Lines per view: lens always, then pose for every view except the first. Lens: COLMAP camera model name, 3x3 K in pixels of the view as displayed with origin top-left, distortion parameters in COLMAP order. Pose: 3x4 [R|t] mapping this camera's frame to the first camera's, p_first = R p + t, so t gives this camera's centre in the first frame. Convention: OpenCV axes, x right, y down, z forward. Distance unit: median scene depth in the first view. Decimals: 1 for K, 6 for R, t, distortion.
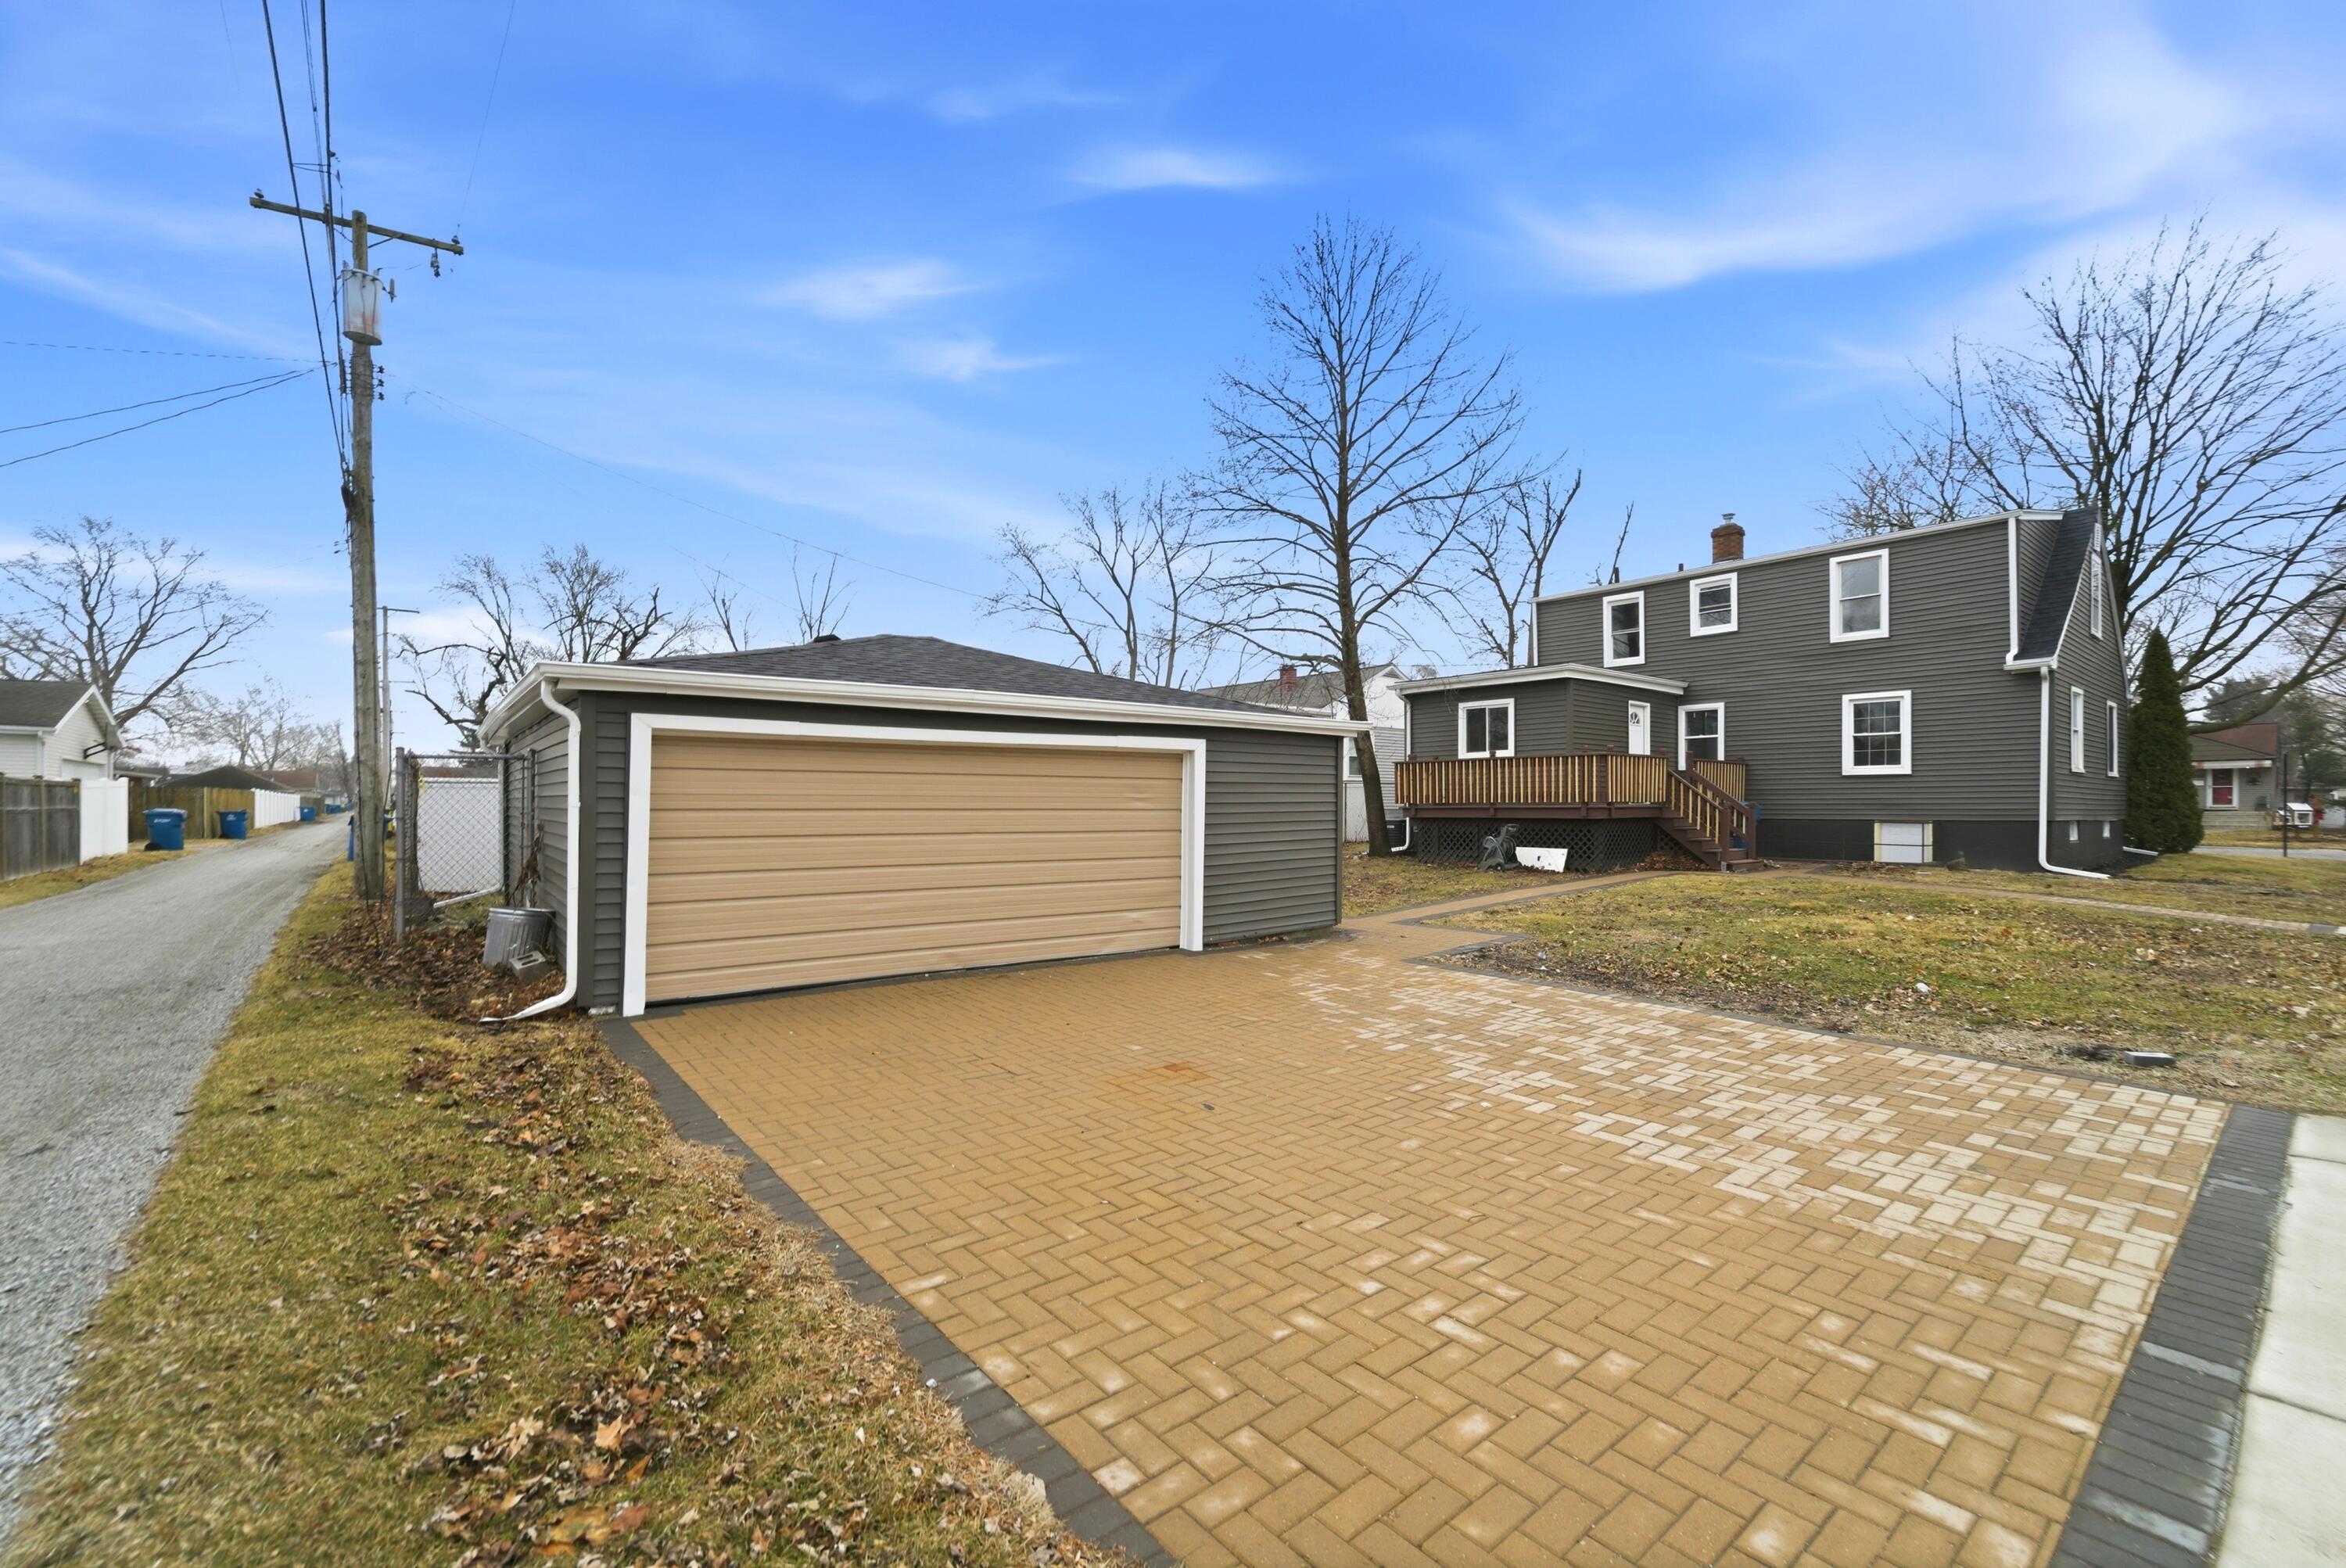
lens RADIAL K [[965.3, 0, 1151.7], [0, 965.3, 804.8], [0, 0, 1]] dist [-0.004602, 0.001517]
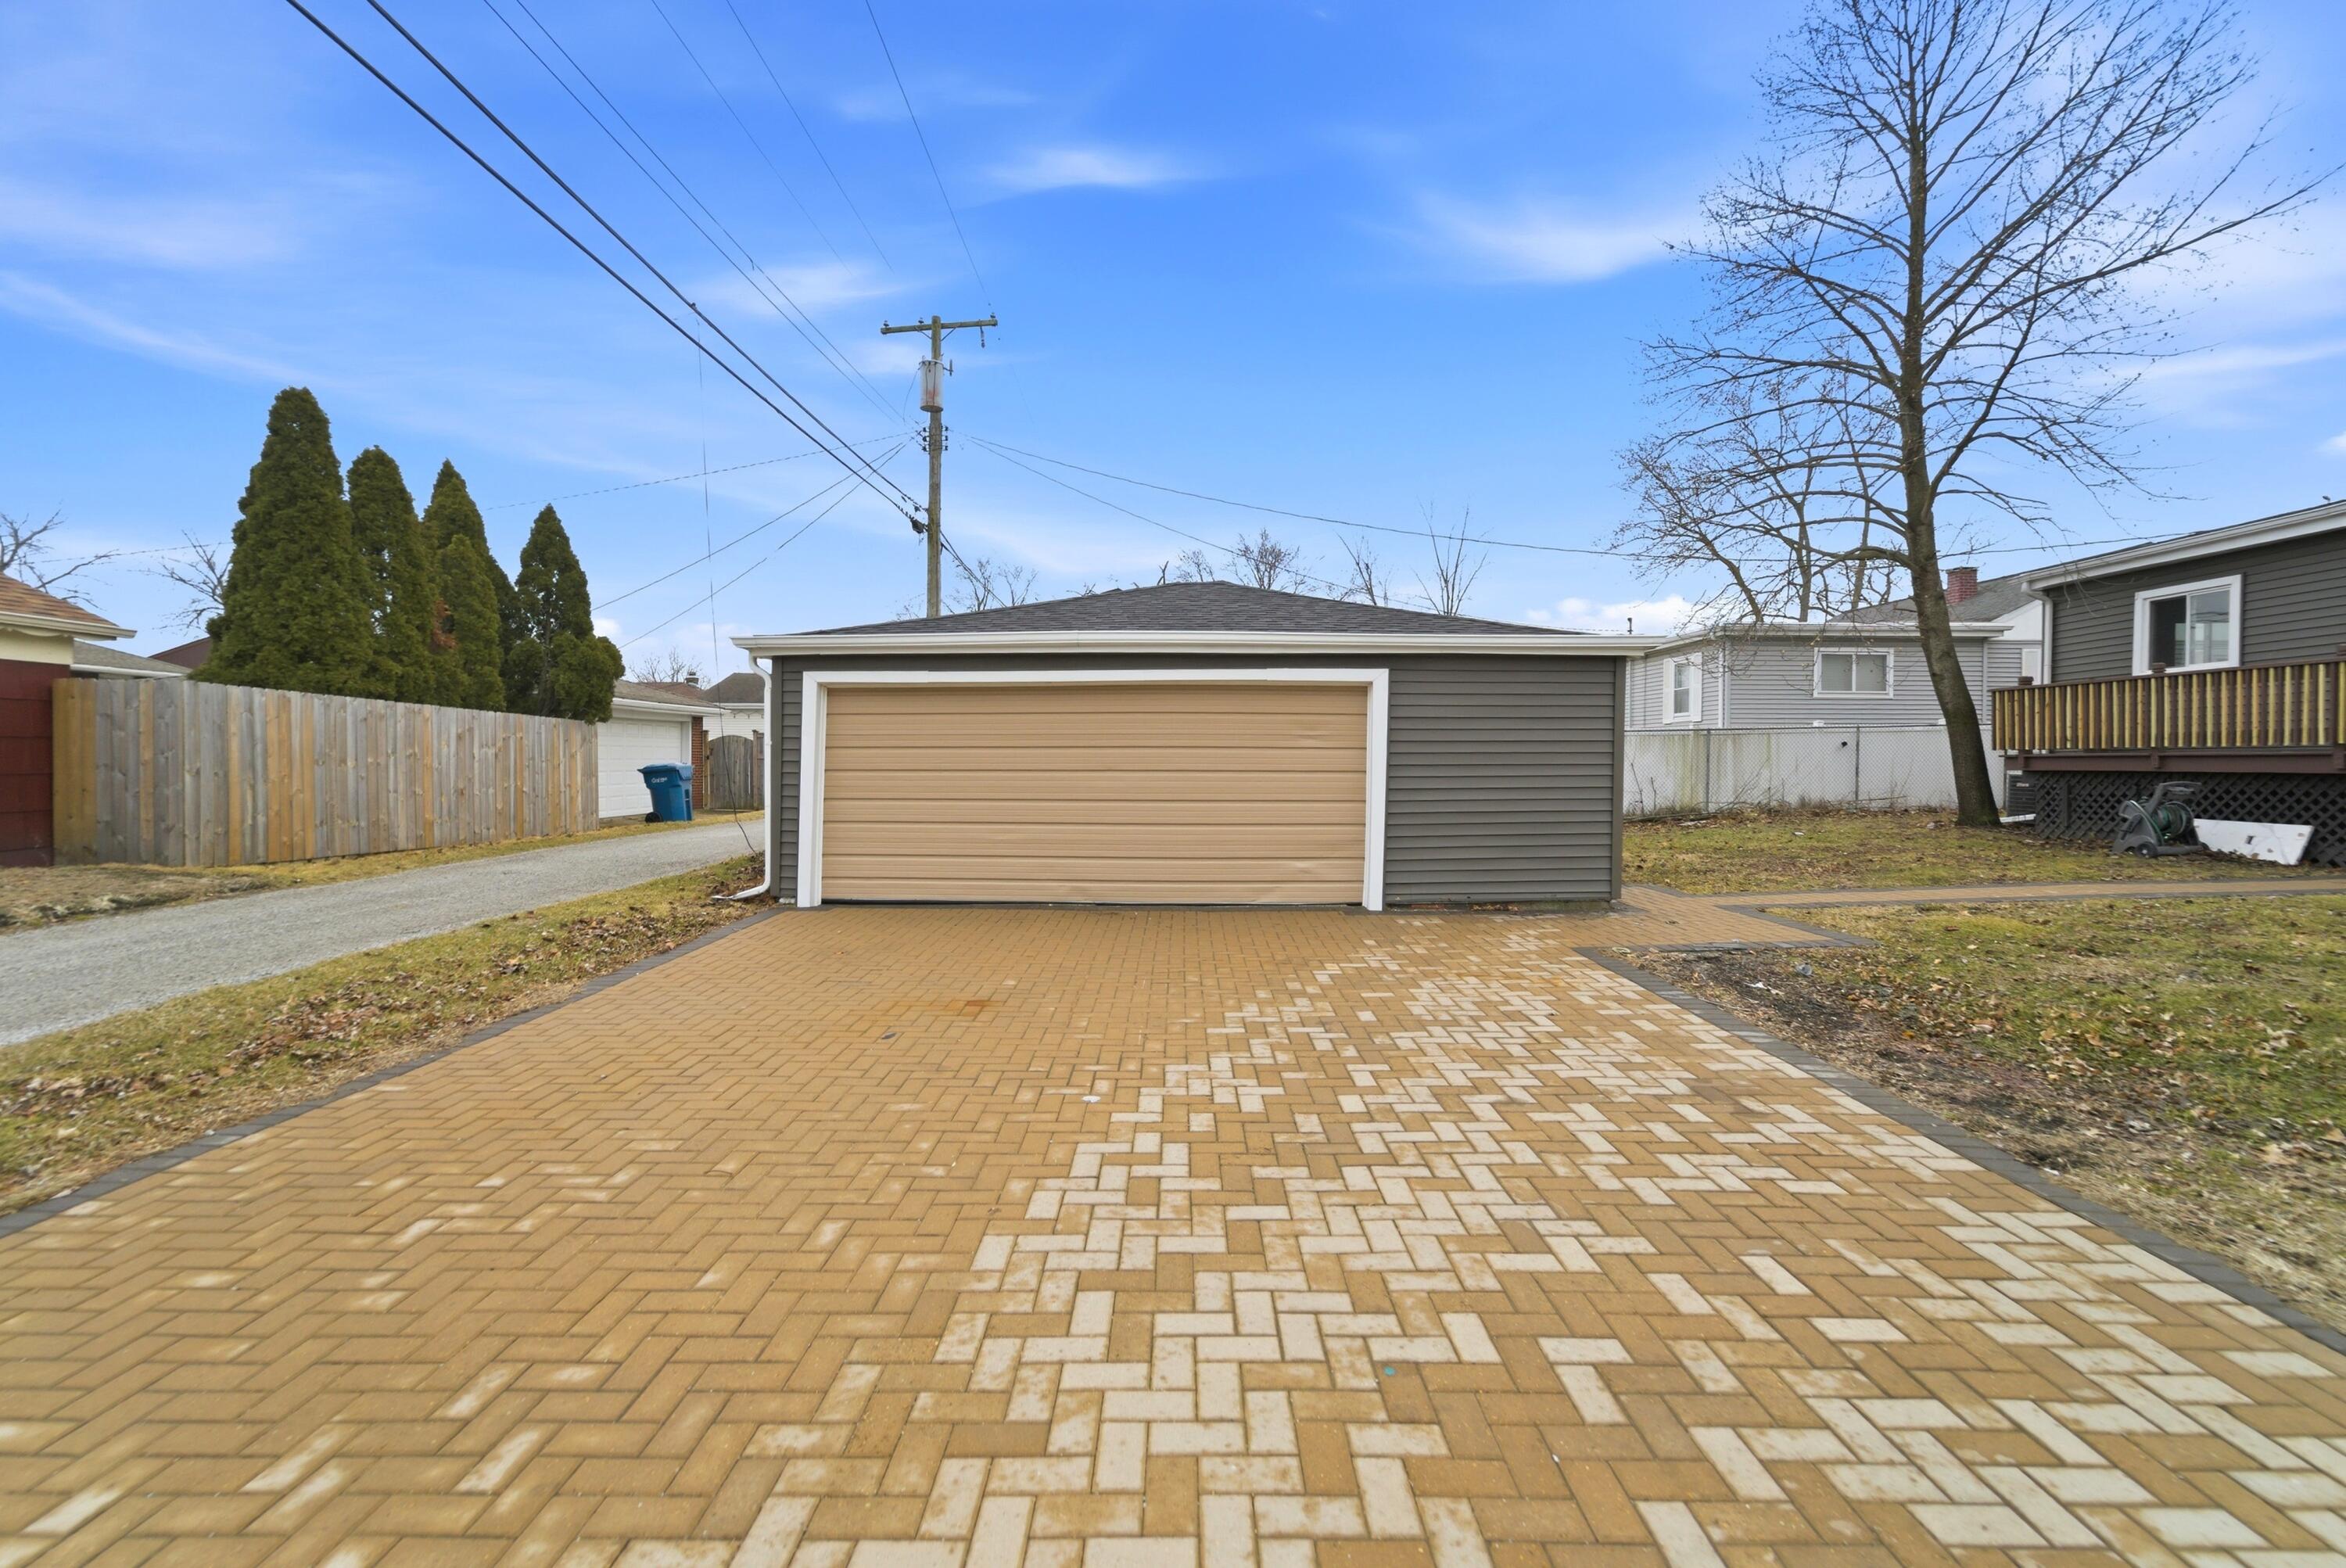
lens RADIAL K [[965.3, 0, 1122.7], [0, 965.3, 746.9], [0, 0, 1]] dist [-0.004602, 0.001517]
pose [[0.779769, -0.002740, -0.626061, 0.855216], [-0.003830, 0.999951, -0.009147, 0.022854], [0.626056, 0.009531, 0.779720, 0.372251]]
